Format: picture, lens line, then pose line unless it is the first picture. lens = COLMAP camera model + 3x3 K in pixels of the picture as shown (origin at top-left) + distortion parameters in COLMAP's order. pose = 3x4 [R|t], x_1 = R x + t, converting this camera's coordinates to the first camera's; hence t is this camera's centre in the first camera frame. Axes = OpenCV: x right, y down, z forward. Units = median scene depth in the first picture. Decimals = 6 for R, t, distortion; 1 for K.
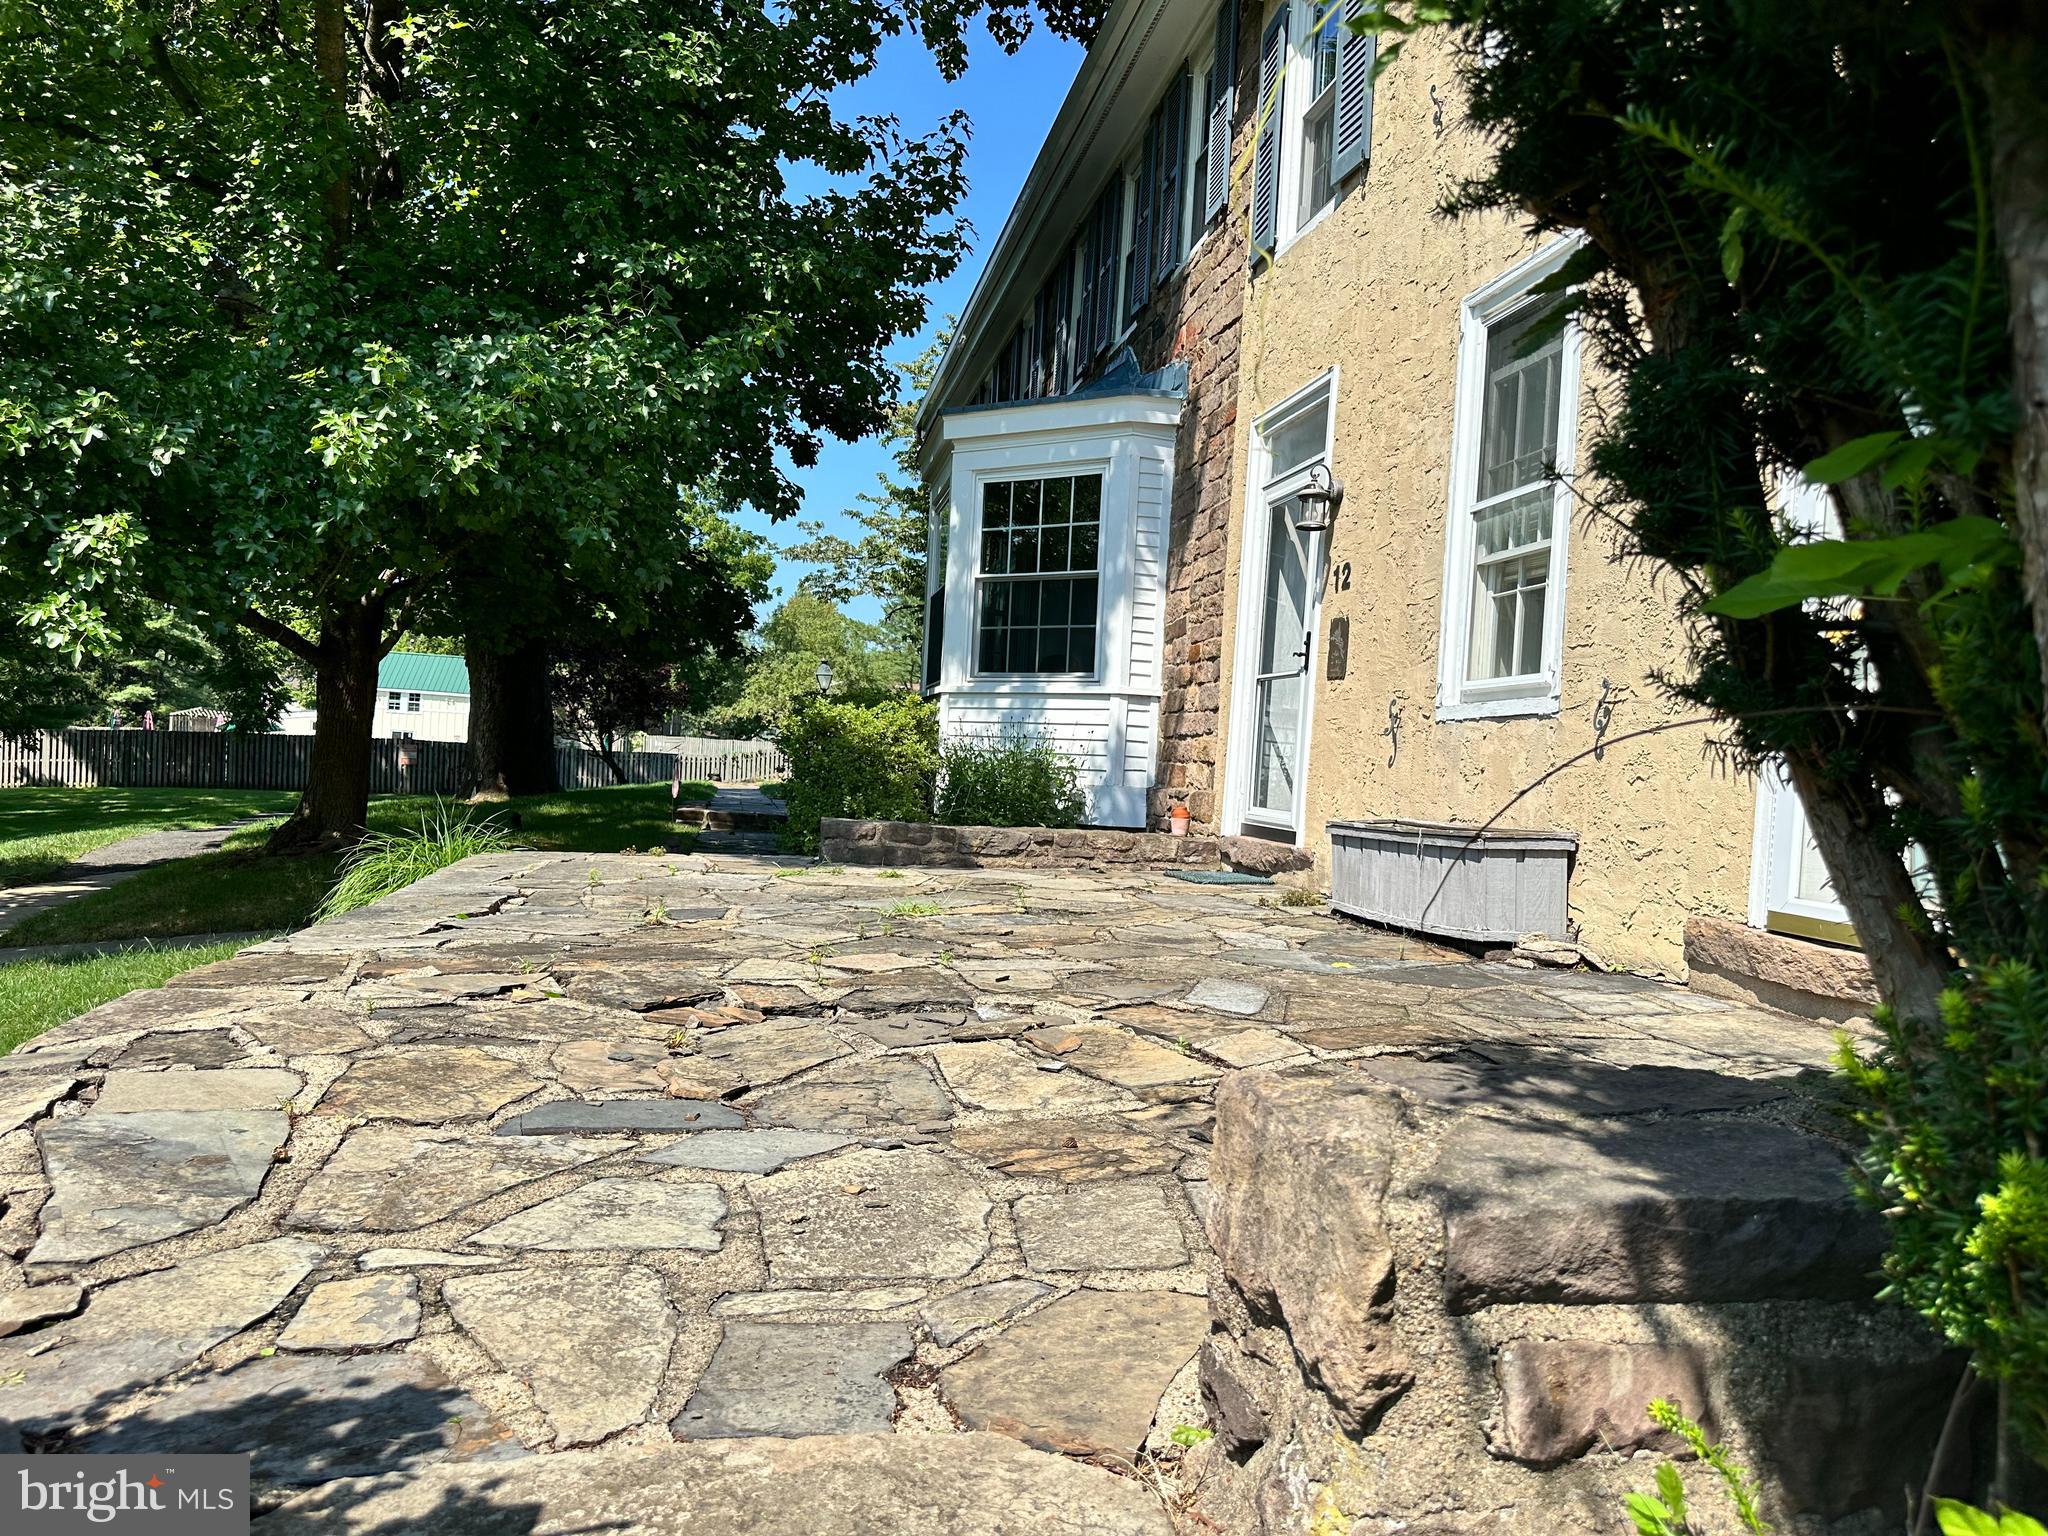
lens RADIAL K [[1421.7, 0, 1023.3], [0, 1421.7, 777.3], [0, 0, 1]] dist [0.047806, -0.082081]
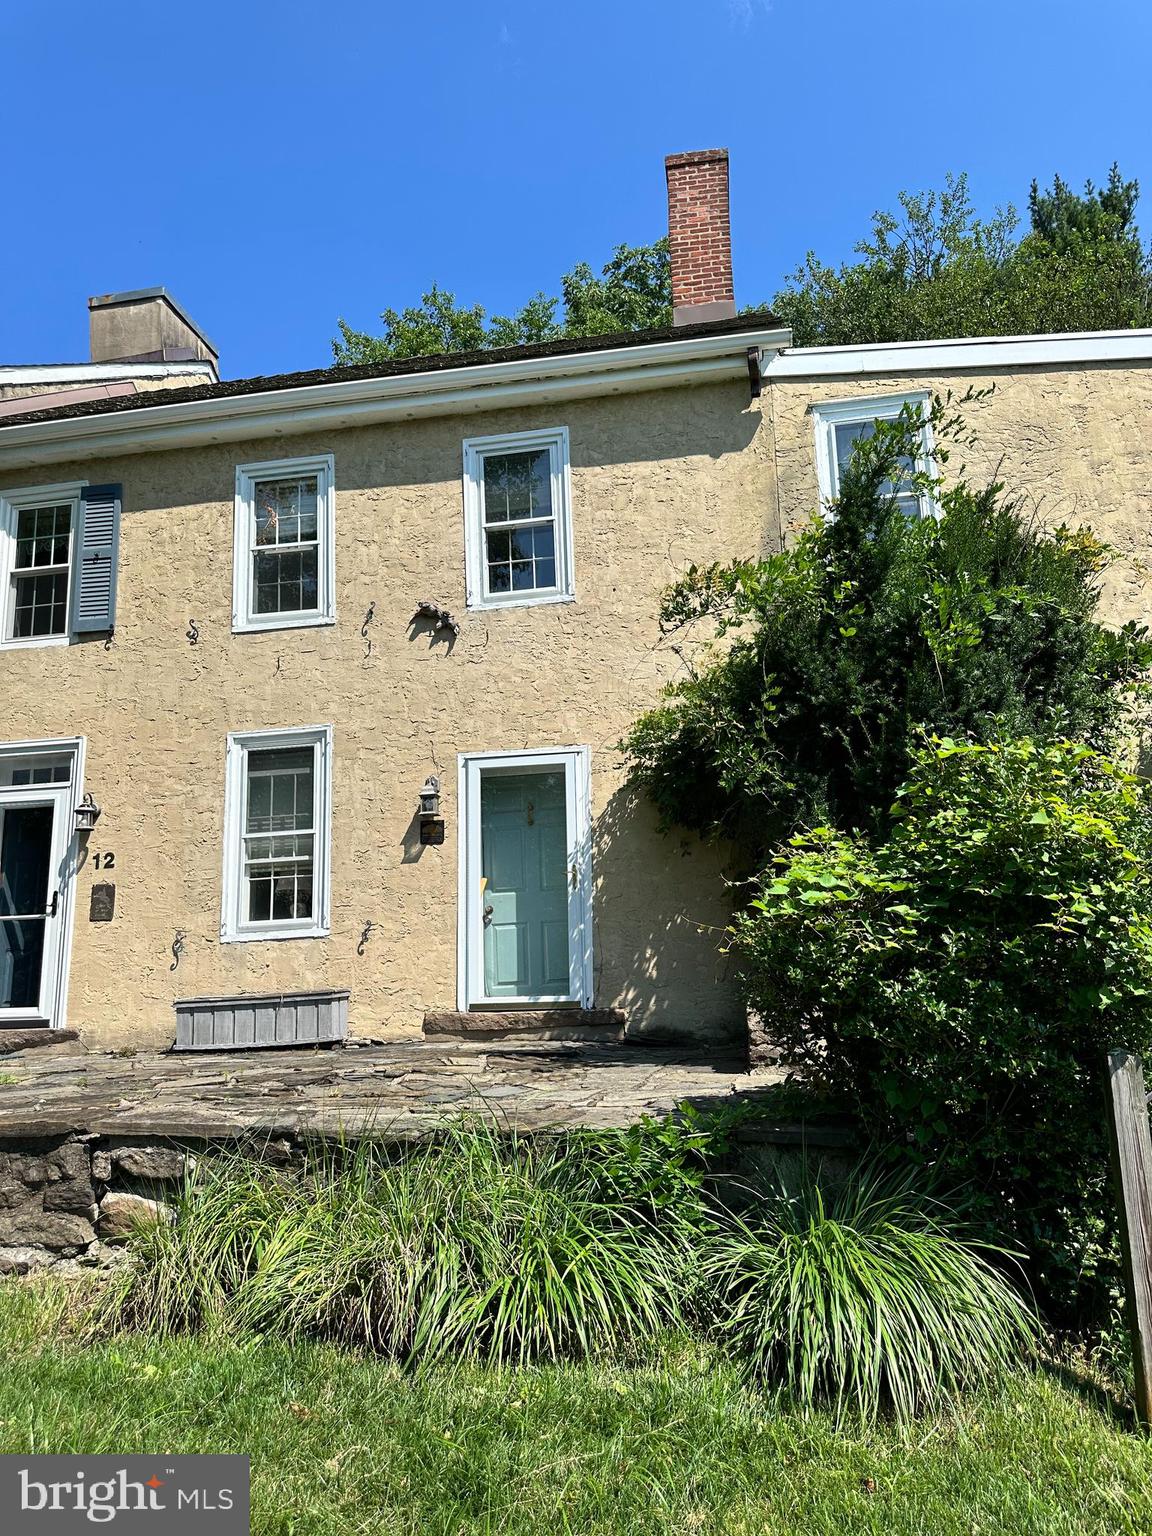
lens RADIAL K [[1066.3, 0, 578.5], [0, 1066.3, 764.5], [0, 0, 1]] dist [0.047806, -0.082081]
pose [[0.359675, 0.117729, 0.925621, -0.619447], [0.067431, 0.986135, -0.151628, -0.016841], [-0.930638, 0.116952, 0.346749, 0.009194]]
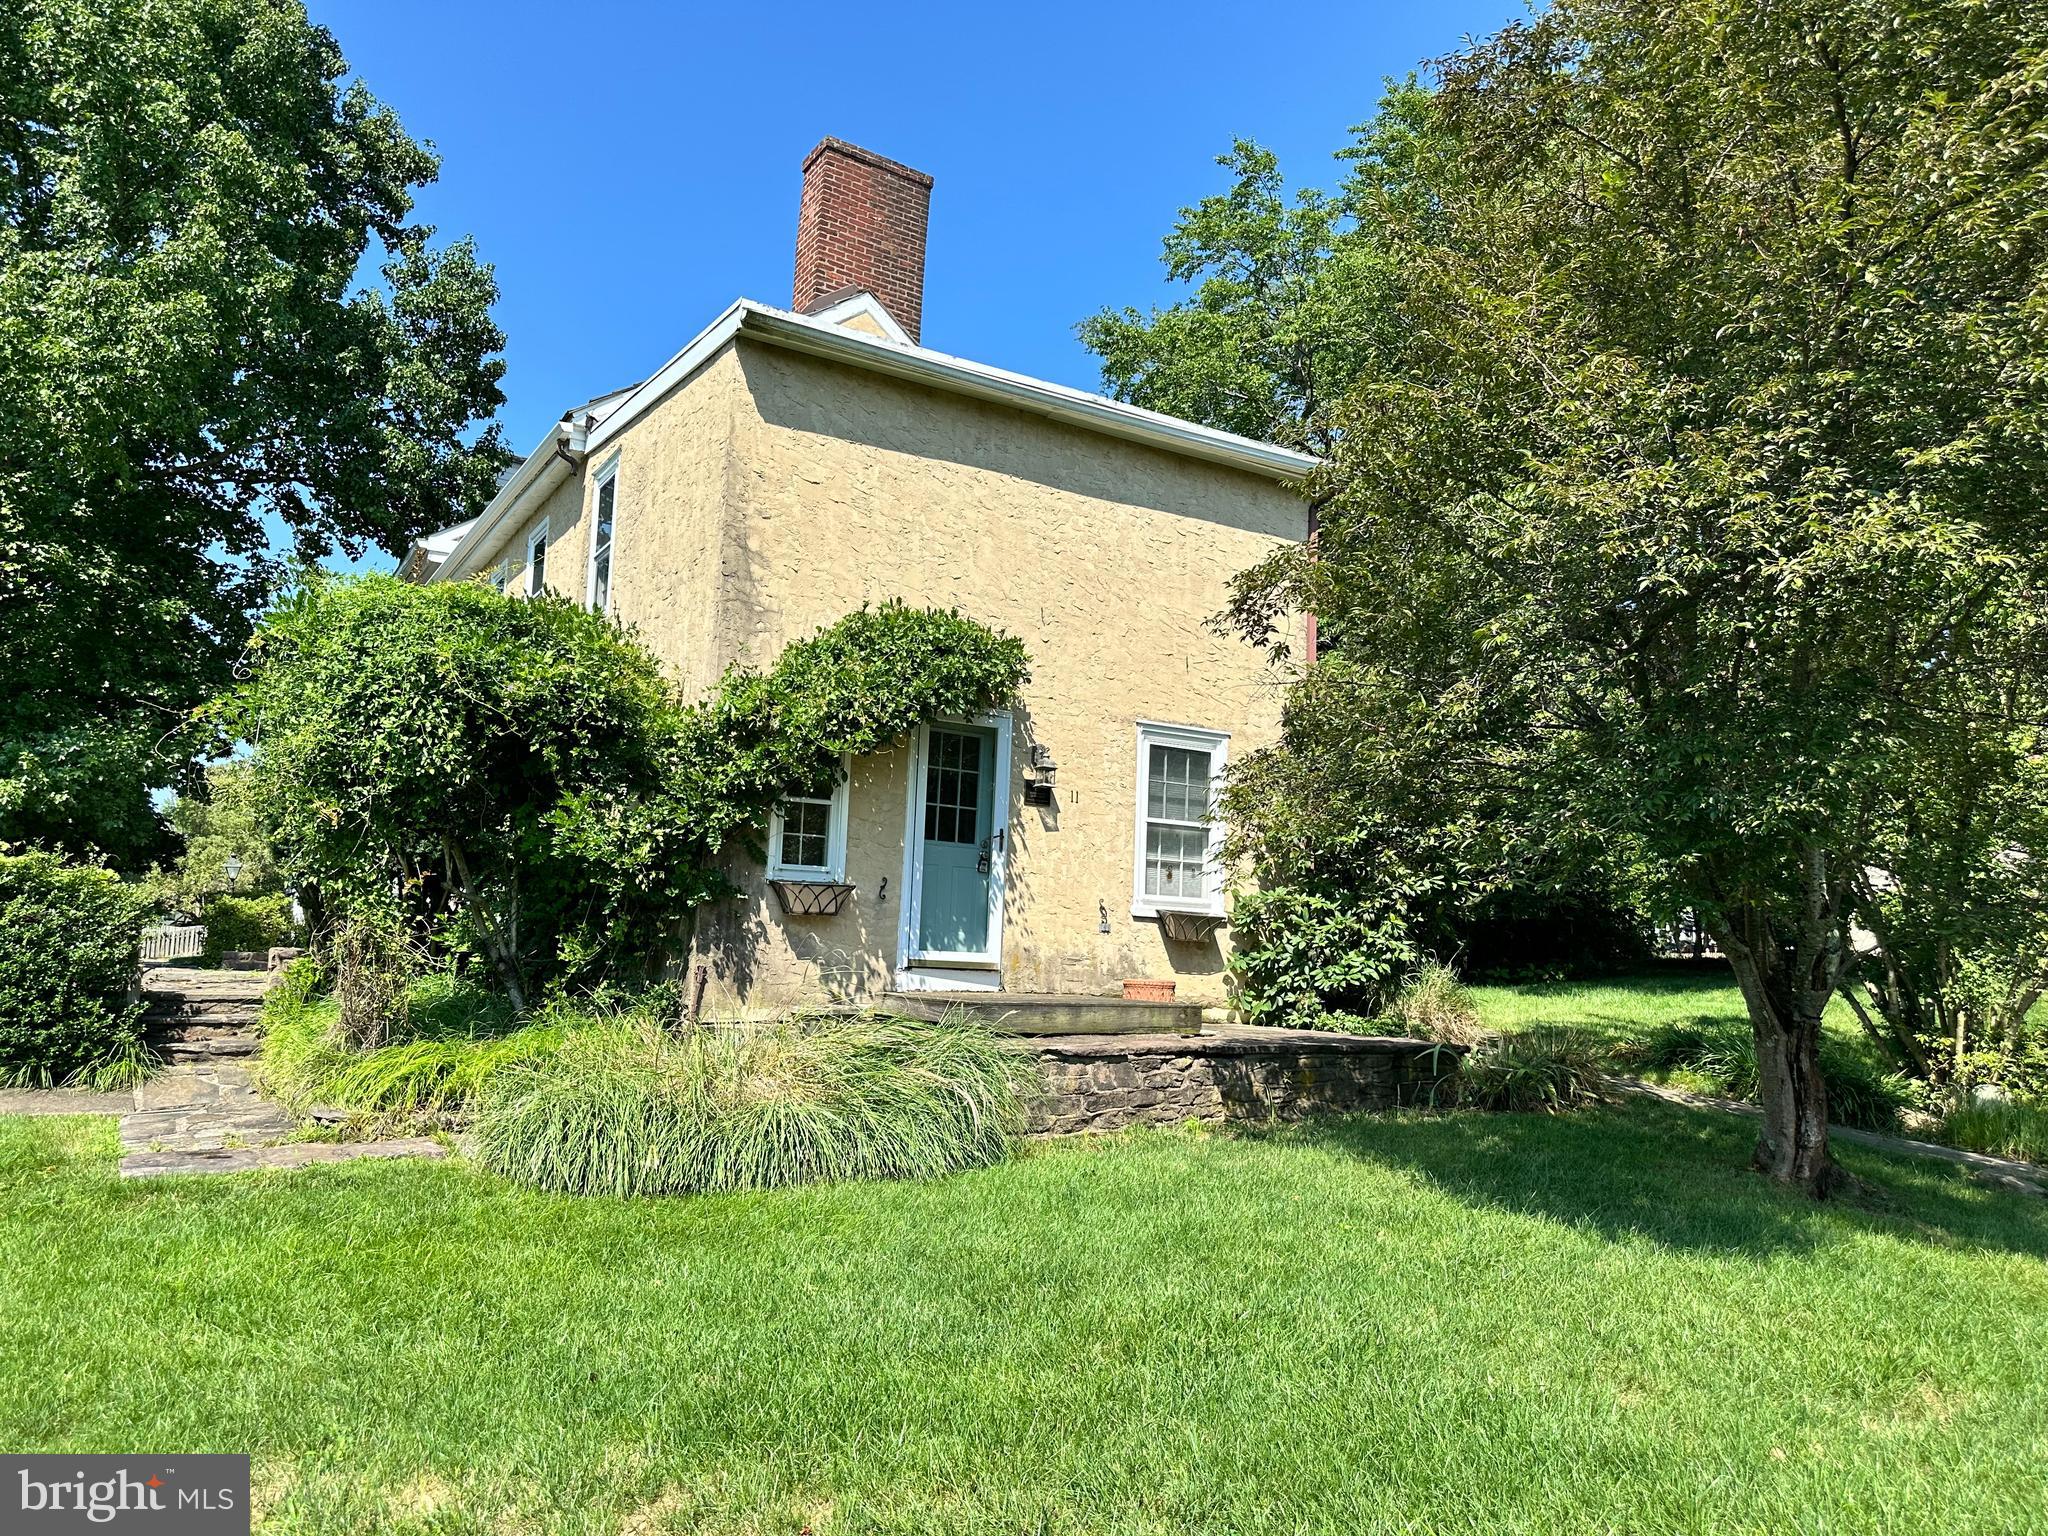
lens RADIAL K [[1421.7, 0, 1021.1], [0, 1421.7, 771.1], [0, 0, 1]] dist [0.047806, -0.082081]
pose [[0.935397, 0.026420, 0.352612, 0.211737], [0.019422, 0.991861, -0.125837, 0.051237], [-0.353067, 0.124555, 0.927270, -1.432632]]
